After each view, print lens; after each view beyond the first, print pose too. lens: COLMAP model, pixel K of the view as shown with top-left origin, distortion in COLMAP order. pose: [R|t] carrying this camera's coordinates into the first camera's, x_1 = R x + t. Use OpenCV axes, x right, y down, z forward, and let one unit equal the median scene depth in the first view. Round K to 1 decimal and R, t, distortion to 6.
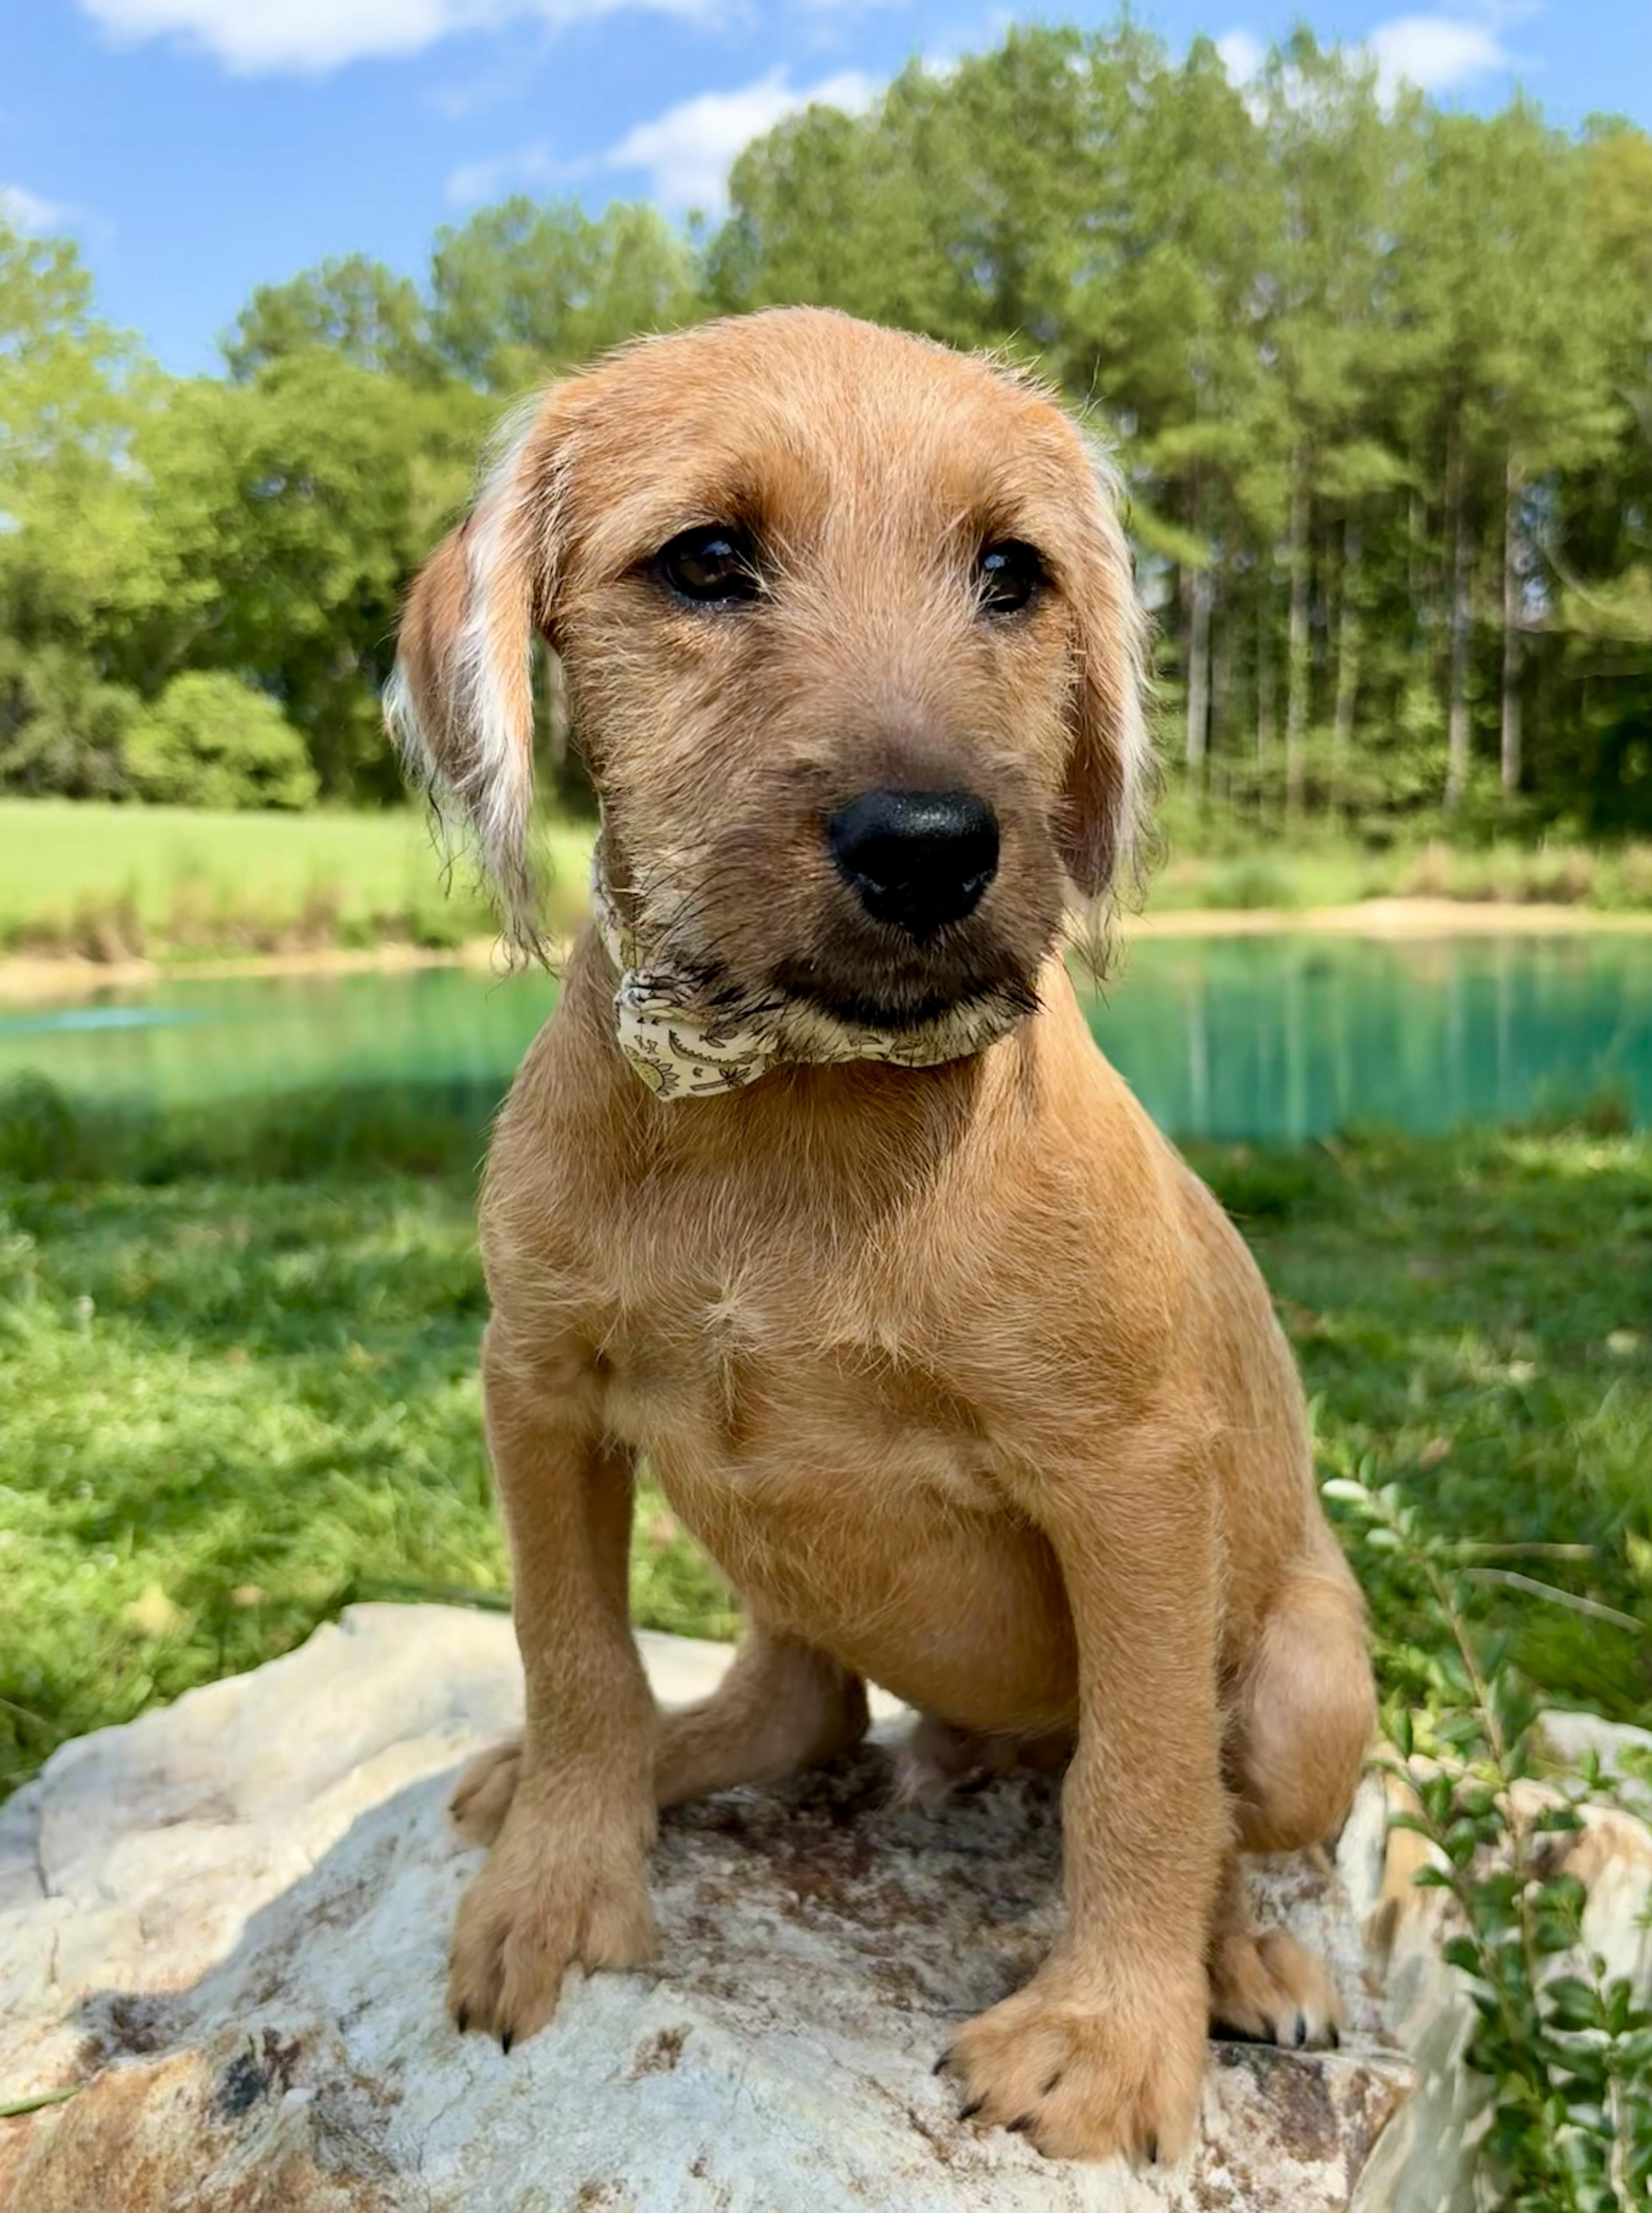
lens RADIAL K [[2216.1, 0, 889.4], [0, 2216.1, 1231.7], [0, 0, 1]] dist [-0.016131, 0.000000]
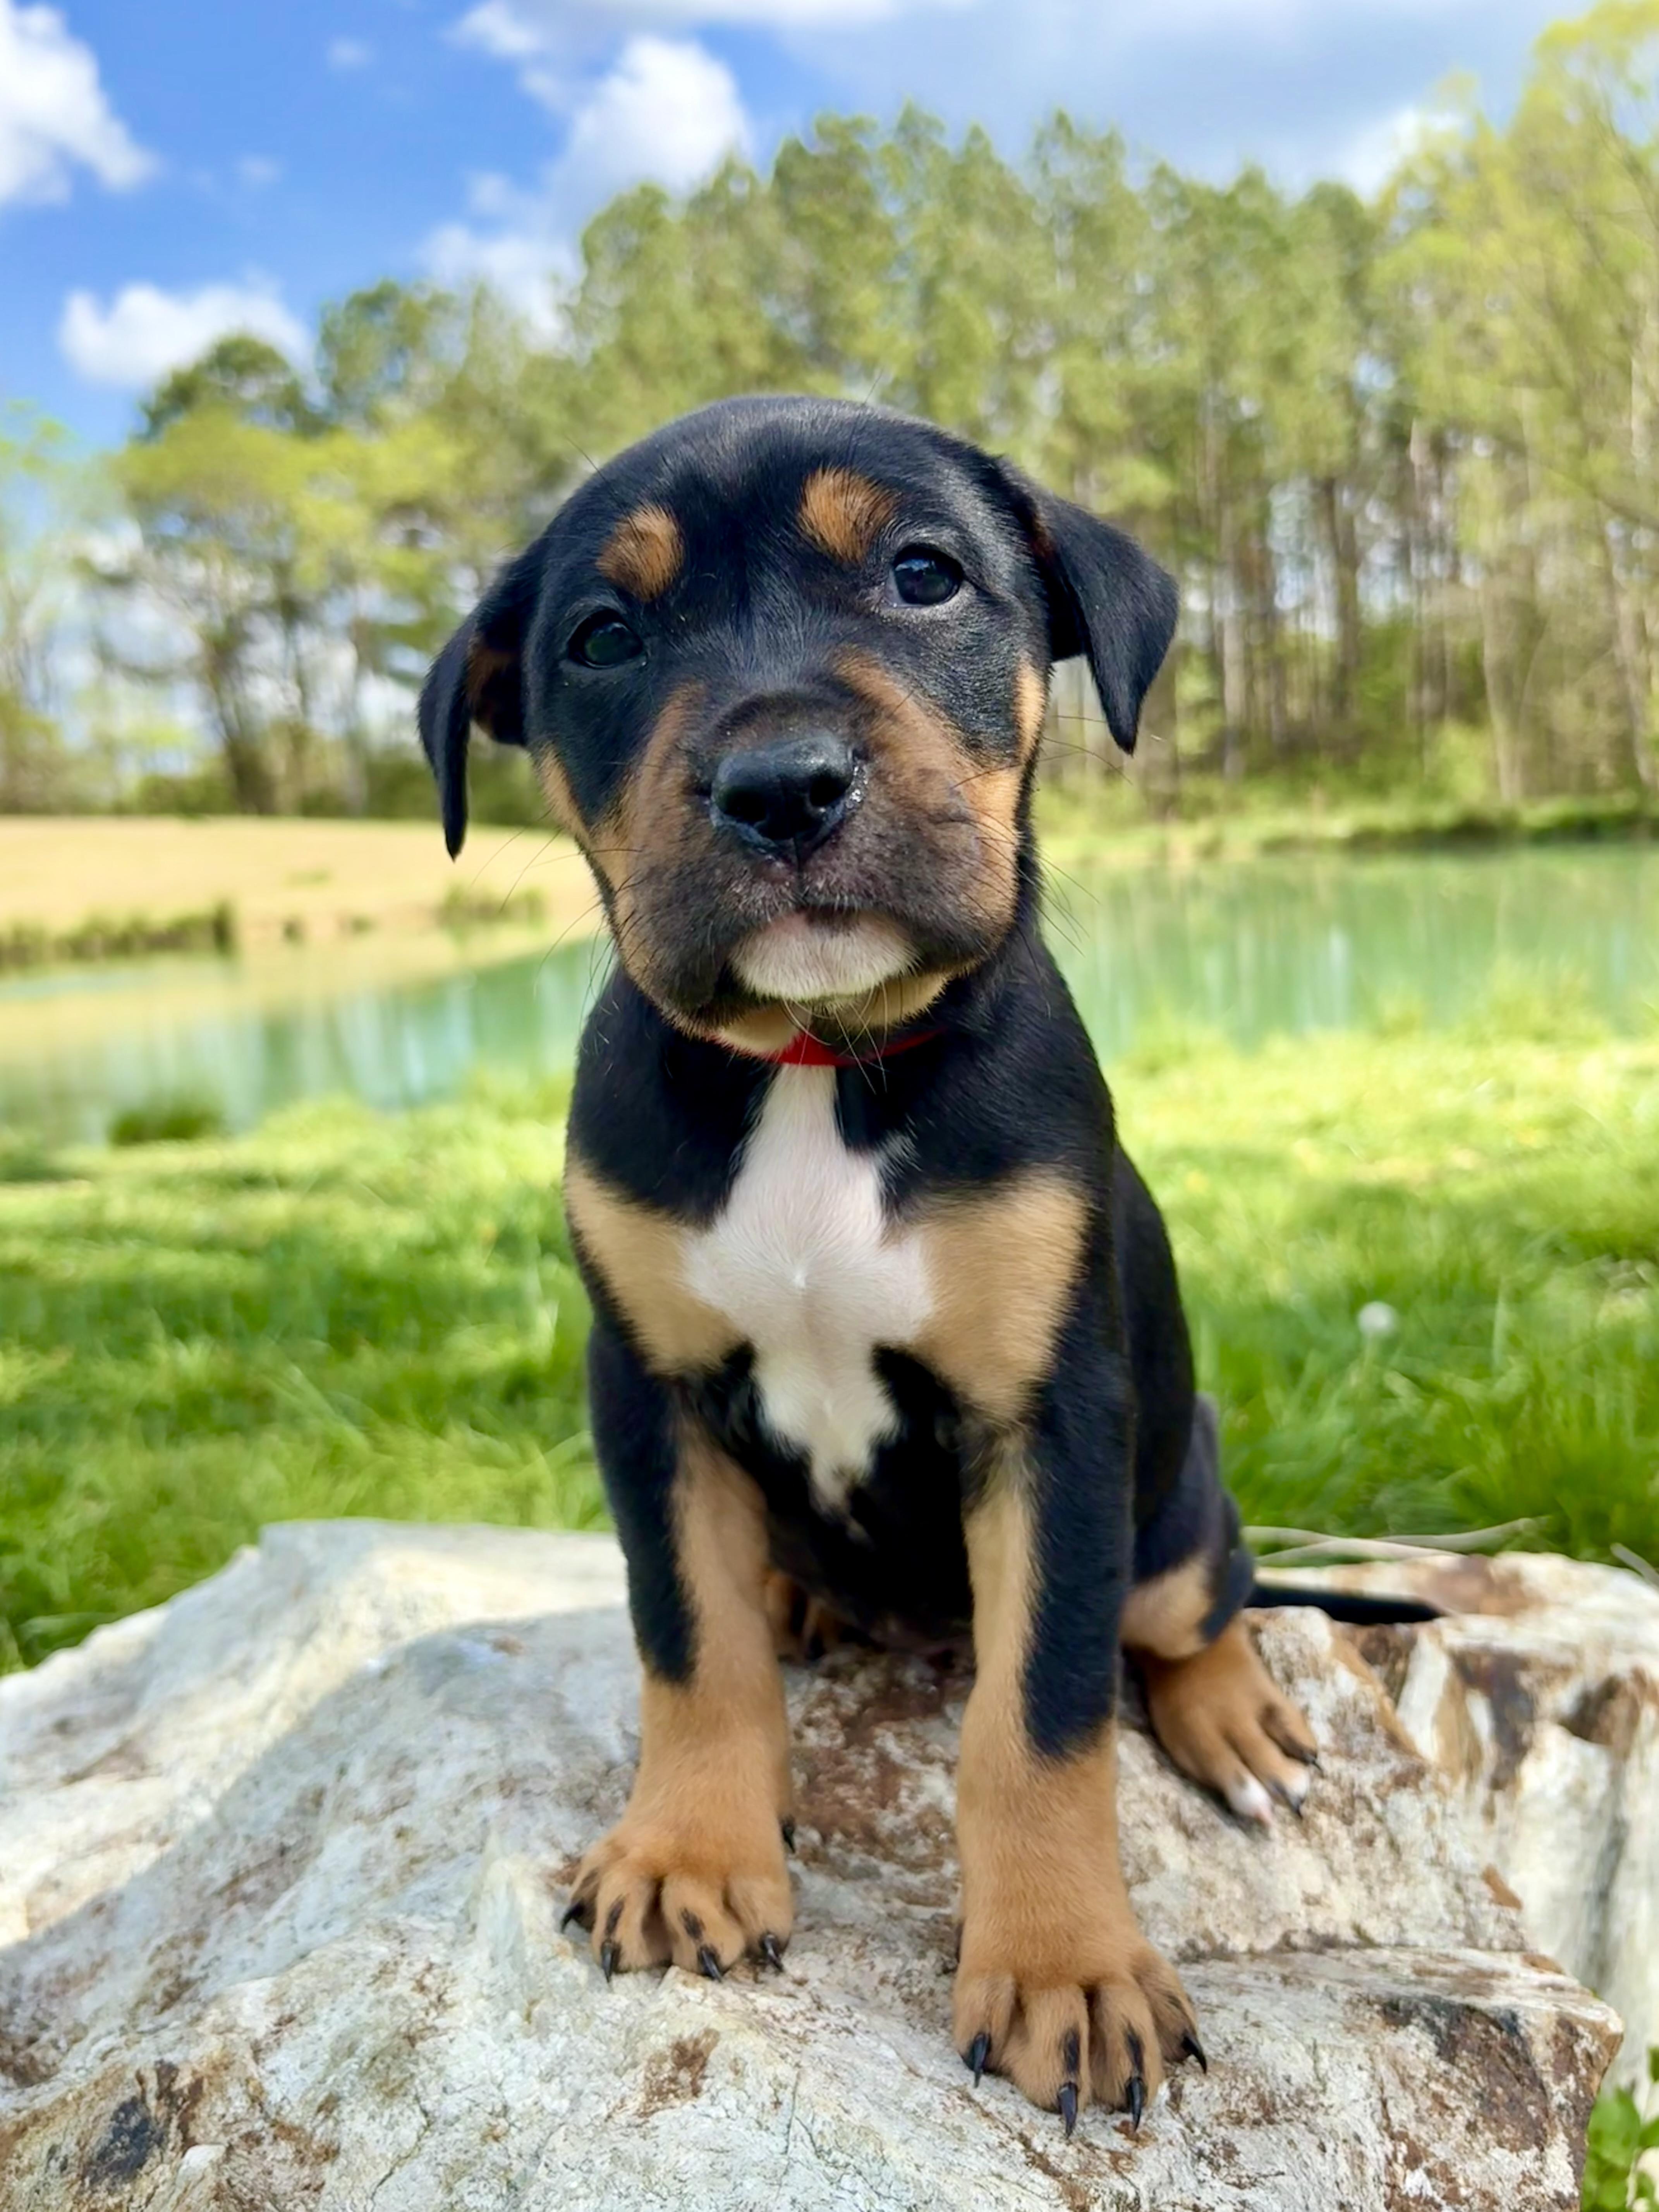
lens RADIAL K [[1941.6, 0, 847.4], [0, 1941.6, 1100.7], [0, 0, 1]] dist [0.016208, -0.036433]
pose [[0.997322, -0.054725, 0.048522, -0.056938], [0.056474, 0.997775, -0.035439, 0.062034], [-0.046475, 0.038084, 0.998193, 0.303633]]
